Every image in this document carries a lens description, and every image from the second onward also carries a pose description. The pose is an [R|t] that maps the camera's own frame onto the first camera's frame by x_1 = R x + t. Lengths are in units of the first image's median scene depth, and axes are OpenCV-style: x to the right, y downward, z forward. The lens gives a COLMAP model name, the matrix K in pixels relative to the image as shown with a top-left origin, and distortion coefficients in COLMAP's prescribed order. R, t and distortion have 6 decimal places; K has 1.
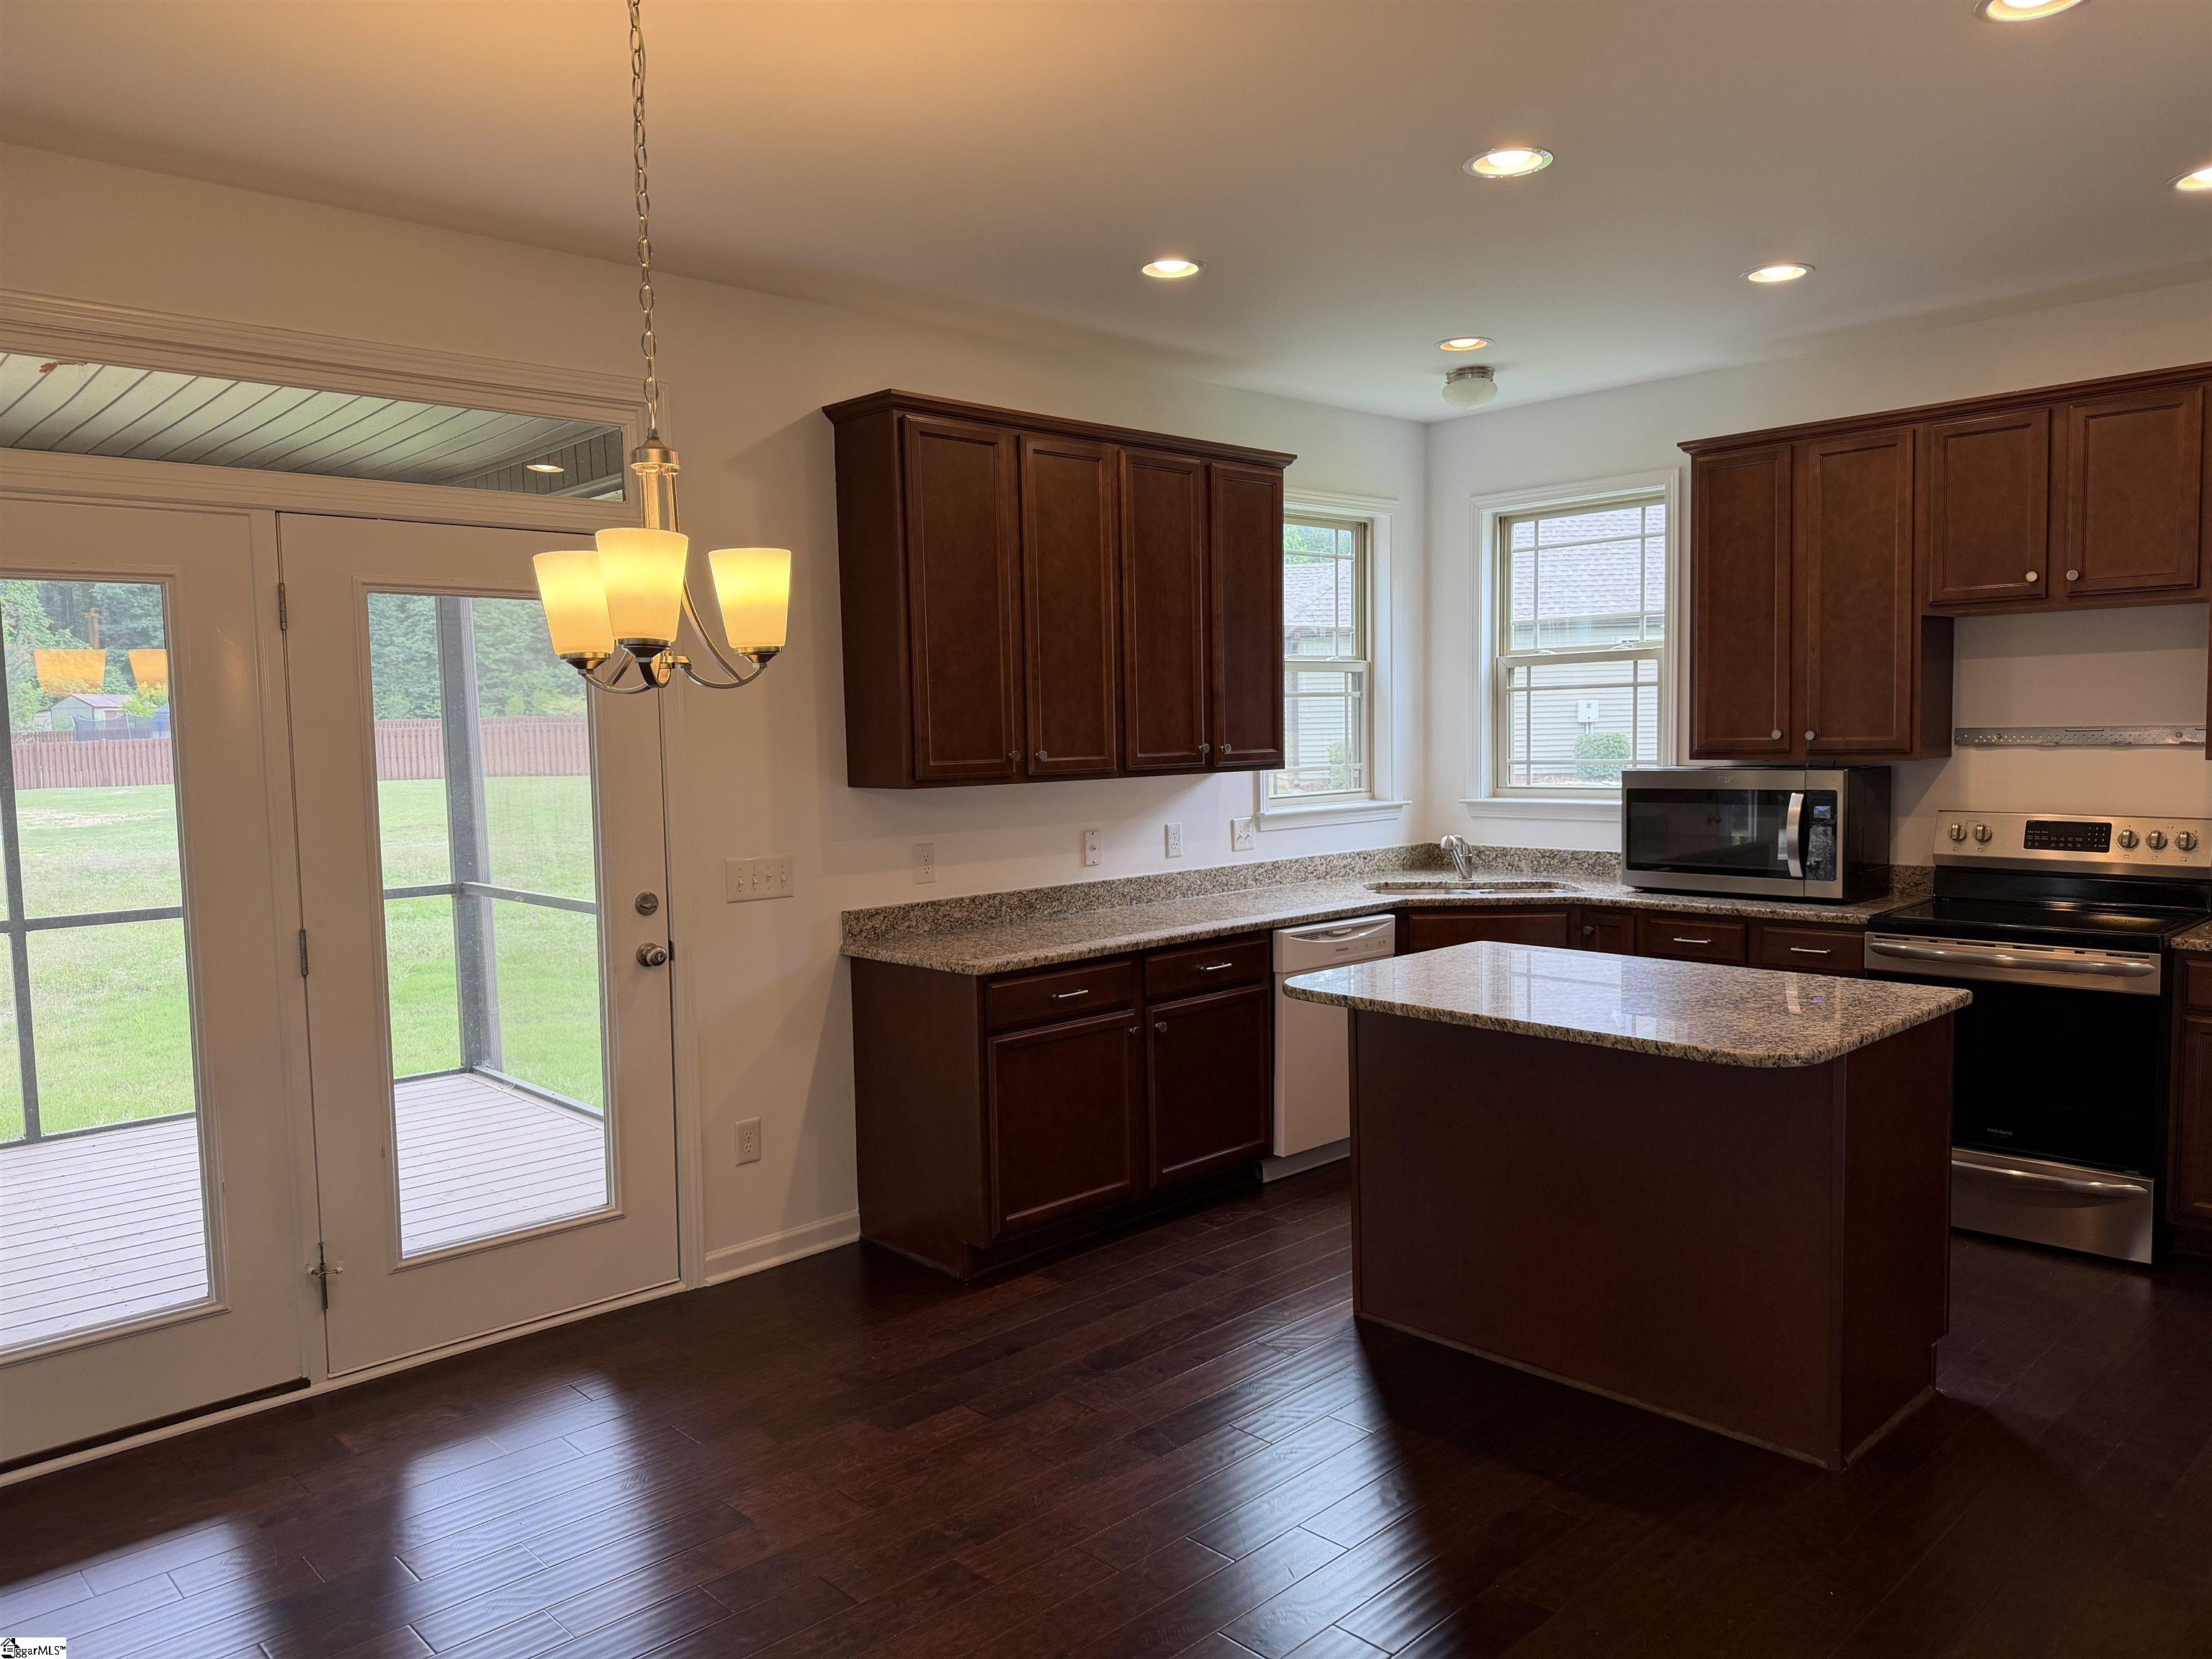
lens RADIAL K [[1528.0, 0, 1105.8], [0, 1528.0, 848.4], [0, 0, 1]] dist [0.029250, -0.004095]
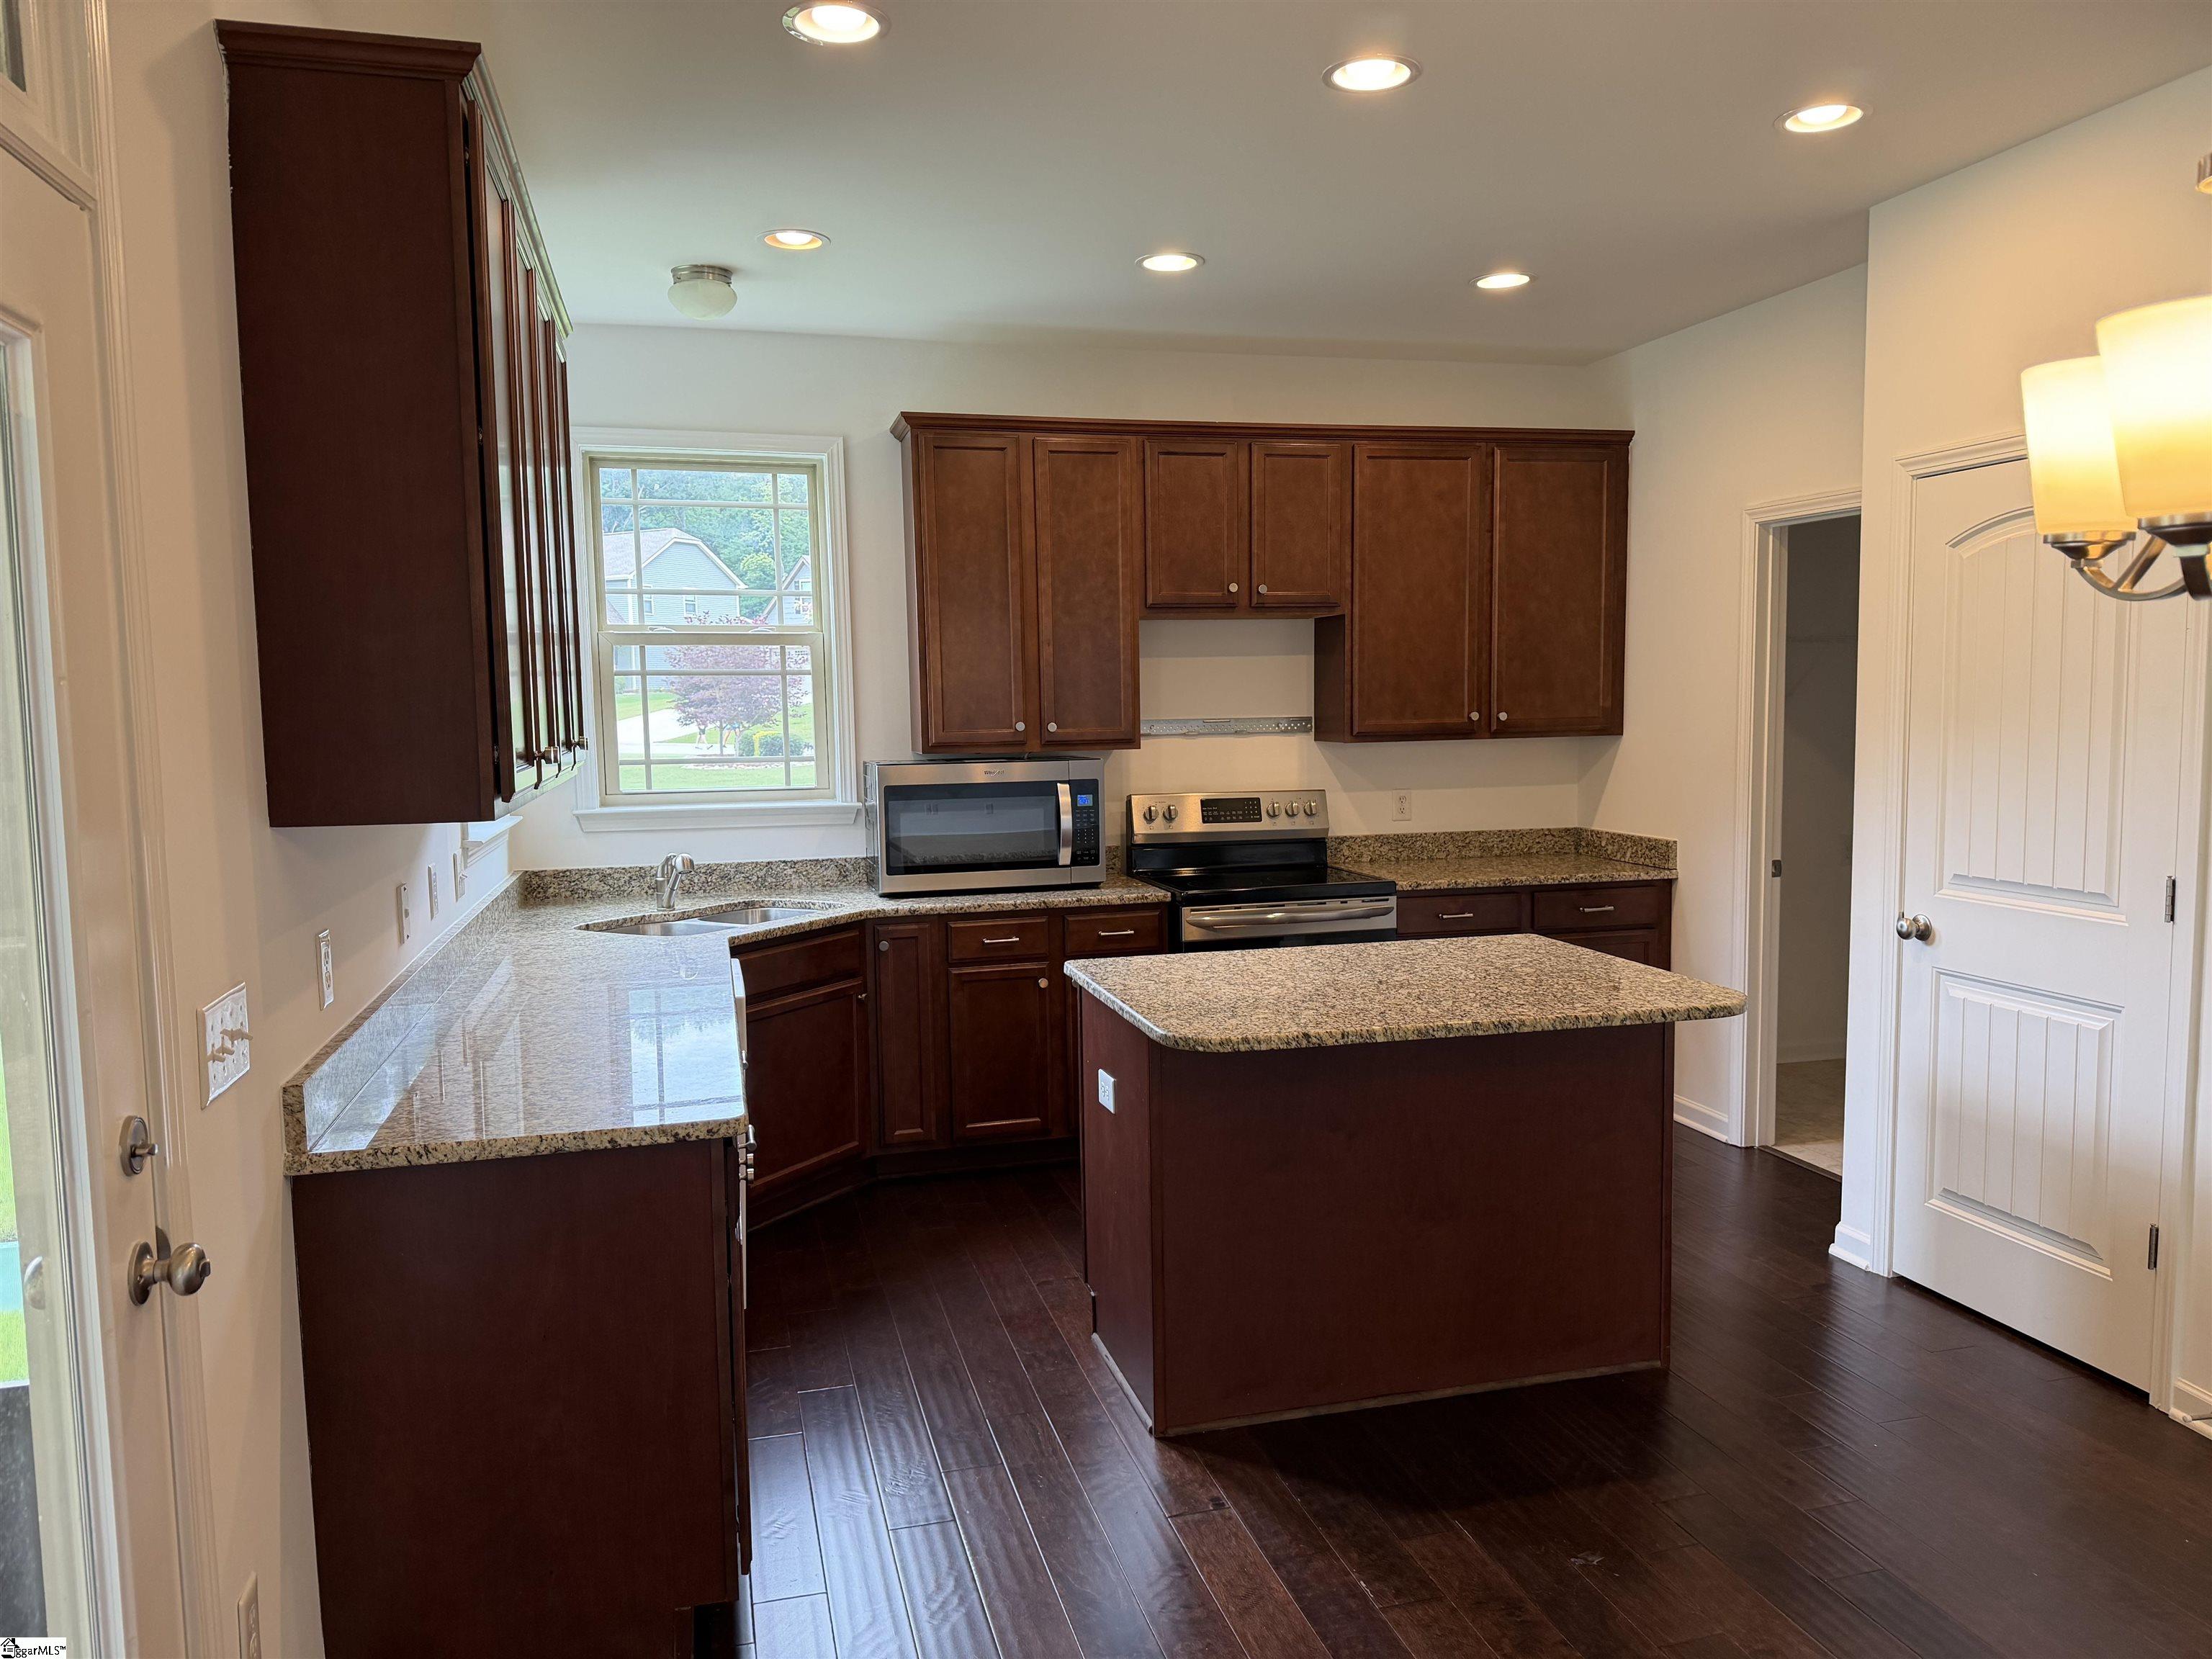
lens RADIAL K [[1552.3, 0, 1104.5], [0, 1552.3, 839.5], [0, 0, 1]] dist [0.106541, -0.002839]
pose [[0.476936, -0.066342, 0.876431, -0.415995], [0.075253, 0.996568, 0.034485, -0.030202], [-0.875710, 0.049507, 0.480292, 0.453618]]
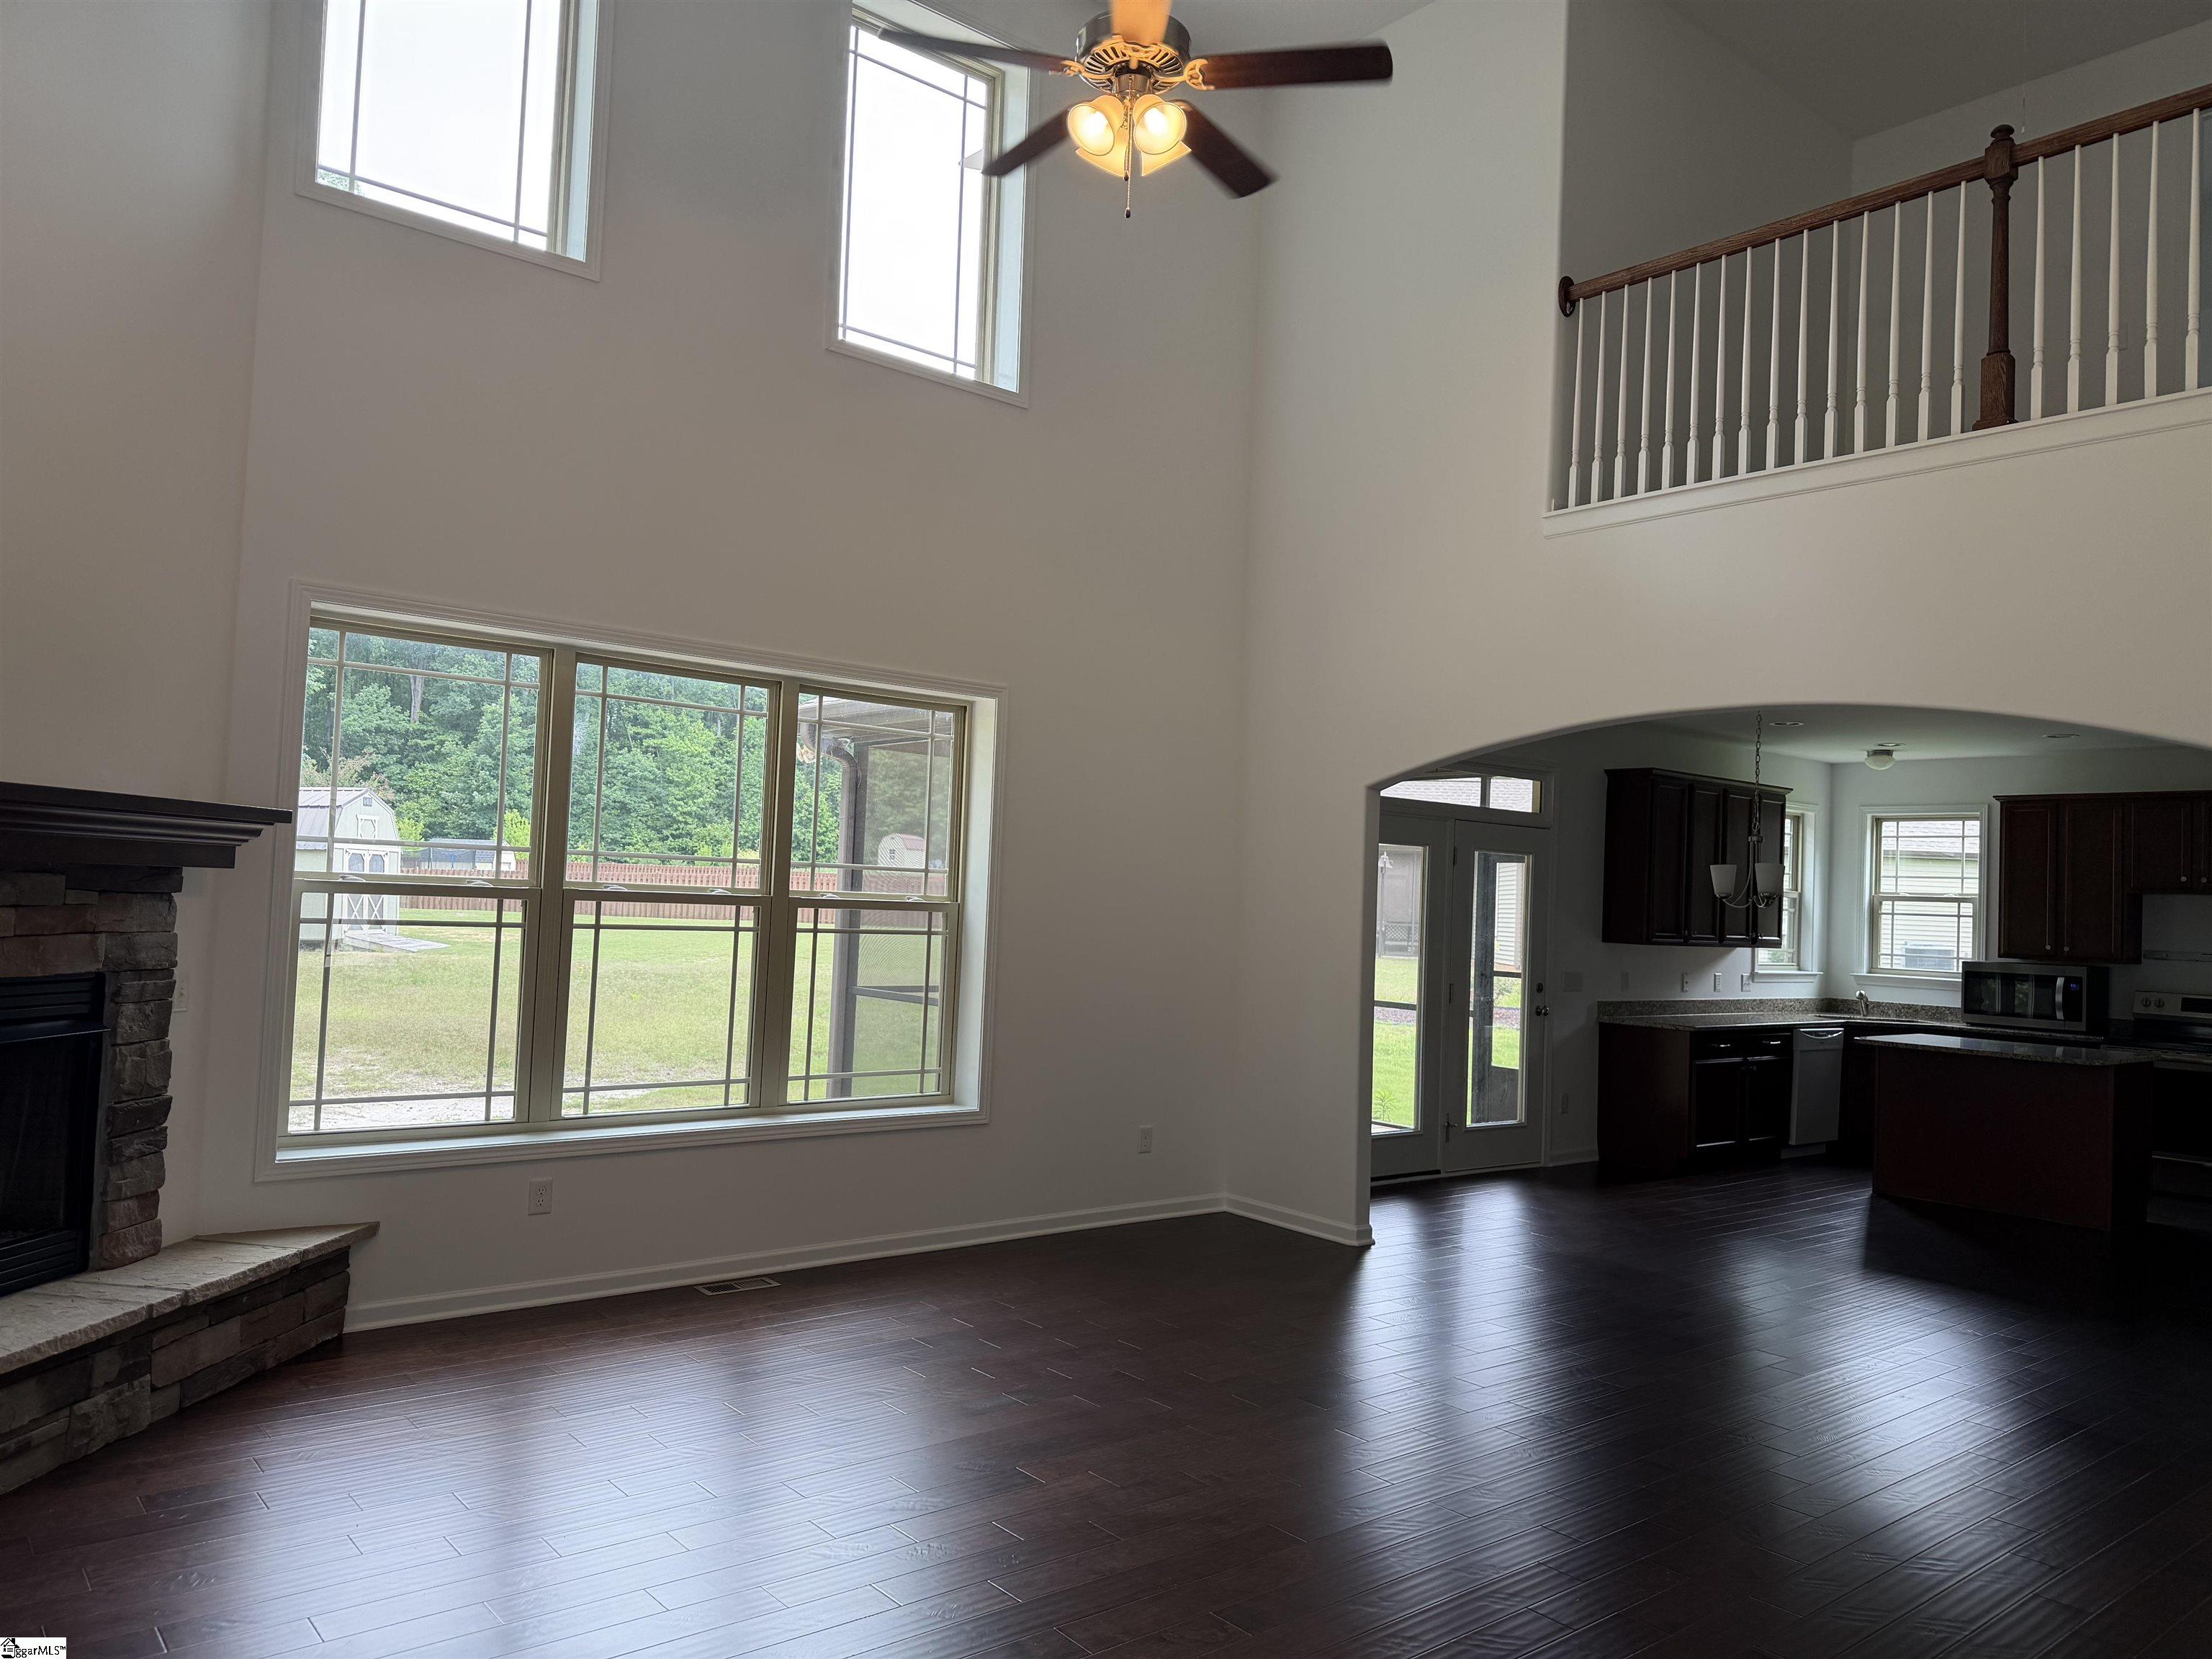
lens RADIAL K [[1527.9, 0, 1106.0], [0, 1527.9, 829.5], [0, 0, 1]] dist [-0.000936, -0.001820]
pose [[0.995101, 0.060058, -0.078528, -0.599981], [-0.069711, 0.989500, -0.126609, 0.104979], [0.070100, 0.131463, 0.988839, -1.002385]]
